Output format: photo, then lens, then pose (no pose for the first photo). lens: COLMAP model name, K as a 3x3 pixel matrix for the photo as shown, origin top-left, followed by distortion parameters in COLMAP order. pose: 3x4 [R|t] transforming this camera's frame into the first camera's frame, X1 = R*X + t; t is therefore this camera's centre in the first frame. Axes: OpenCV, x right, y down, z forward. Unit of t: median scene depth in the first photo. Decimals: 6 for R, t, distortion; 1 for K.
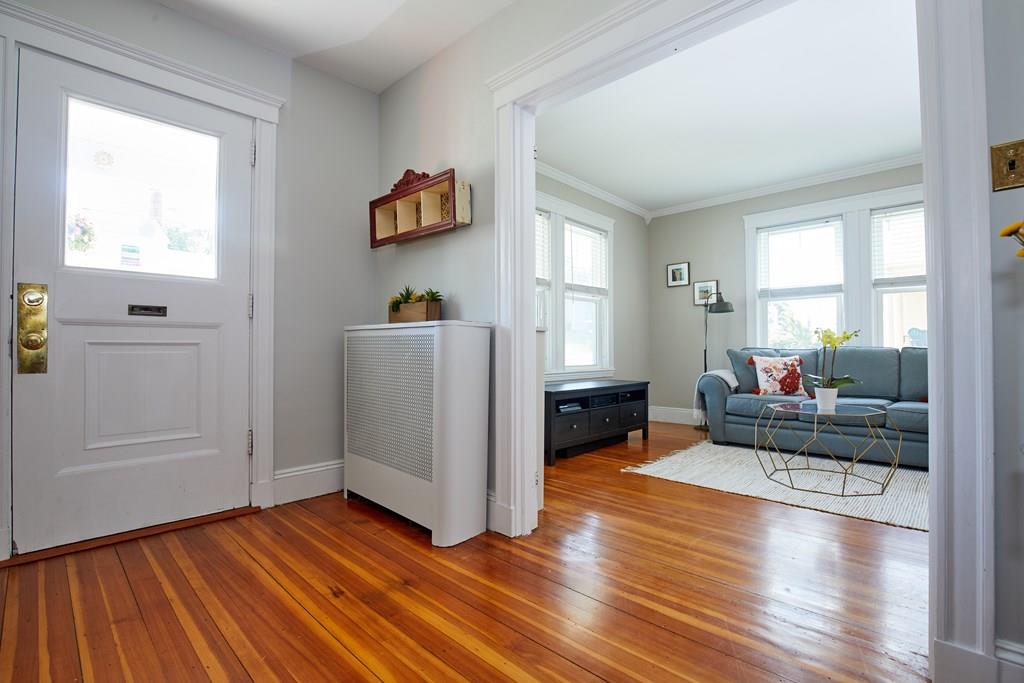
lens RADIAL K [[465.8, 0, 512.9], [0, 465.8, 341.7], [0, 0, 1]] dist [-0.037440, 0.006080]
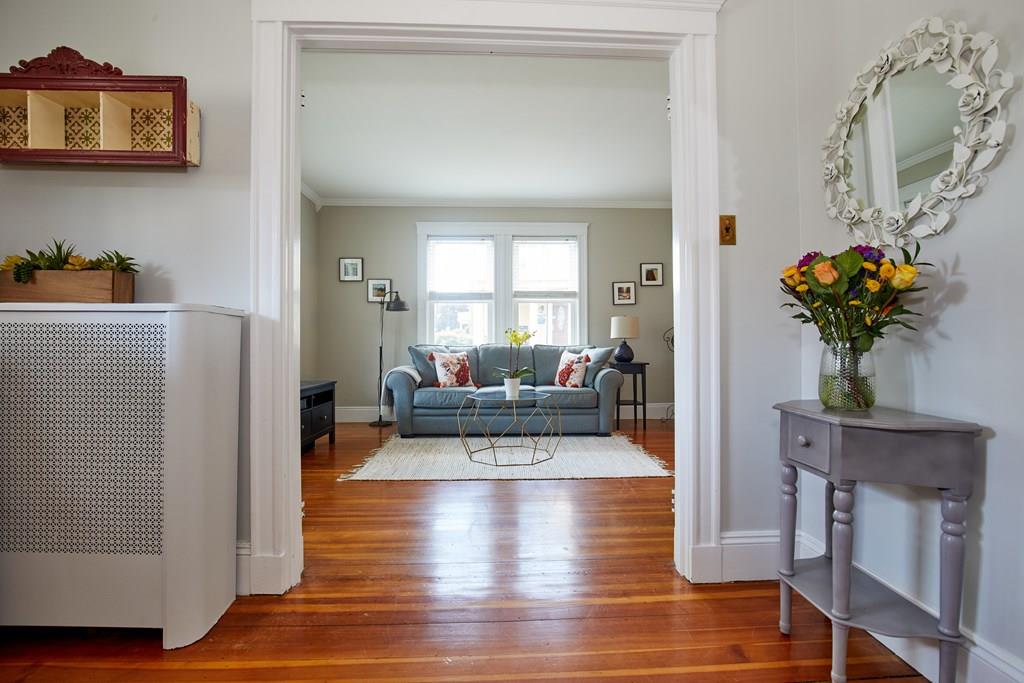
lens RADIAL K [[465.8, 0, 512.2], [0, 465.8, 342.2], [0, 0, 1]] dist [-0.037440, 0.006080]
pose [[0.690005, 0.004536, 0.723790, -0.152510], [-0.010442, 0.999939, 0.003689, 0.000930], [-0.723729, -0.010103, 0.690010, 0.111818]]
